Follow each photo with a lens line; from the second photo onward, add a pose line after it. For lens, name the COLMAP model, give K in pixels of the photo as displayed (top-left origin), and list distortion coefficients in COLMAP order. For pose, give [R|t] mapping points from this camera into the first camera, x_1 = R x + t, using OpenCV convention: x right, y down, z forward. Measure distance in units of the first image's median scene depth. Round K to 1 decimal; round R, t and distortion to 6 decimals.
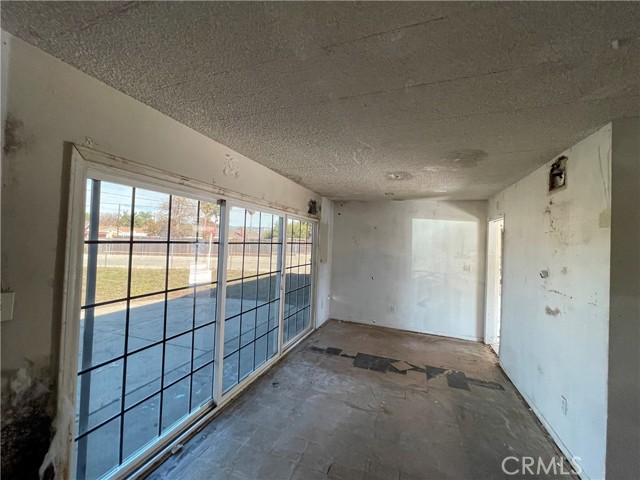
lens RADIAL K [[260.9, 0, 320.0], [0, 260.9, 240.0], [0, 0, 1]] dist [-0.001005, -0.000459]
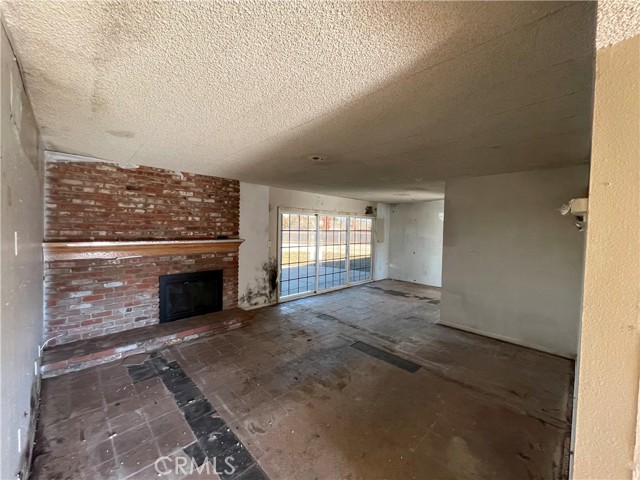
lens RADIAL K [[260.9, 0, 320.0], [0, 260.9, 240.0], [0, 0, 1]] dist [-0.001005, -0.000459]
pose [[0.906725, -0.006009, -0.421680, 0.874726], [0.021148, 0.999288, 0.031234, 0.027178], [0.421192, -0.037238, 0.906207, -1.577401]]
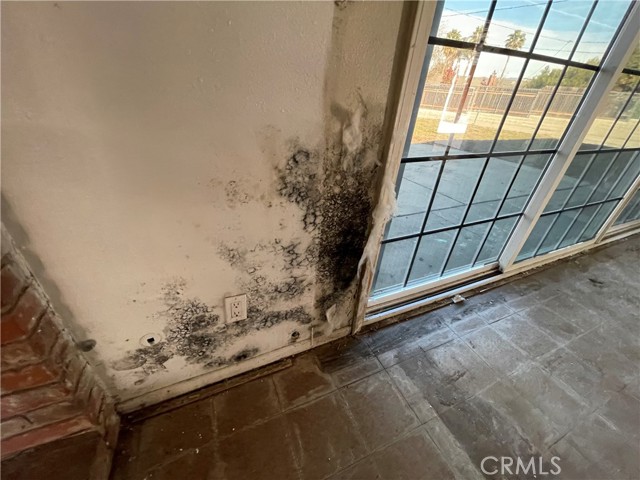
lens RADIAL K [[260.9, 0, 320.0], [0, 260.9, 240.0], [0, 0, 1]] dist [-0.001005, -0.000459]
pose [[0.698913, 0.379773, -0.606047, -0.408290], [-0.034330, 0.864210, 0.501958, 0.252573], [0.714383, -0.330020, 0.617045, 0.263090]]
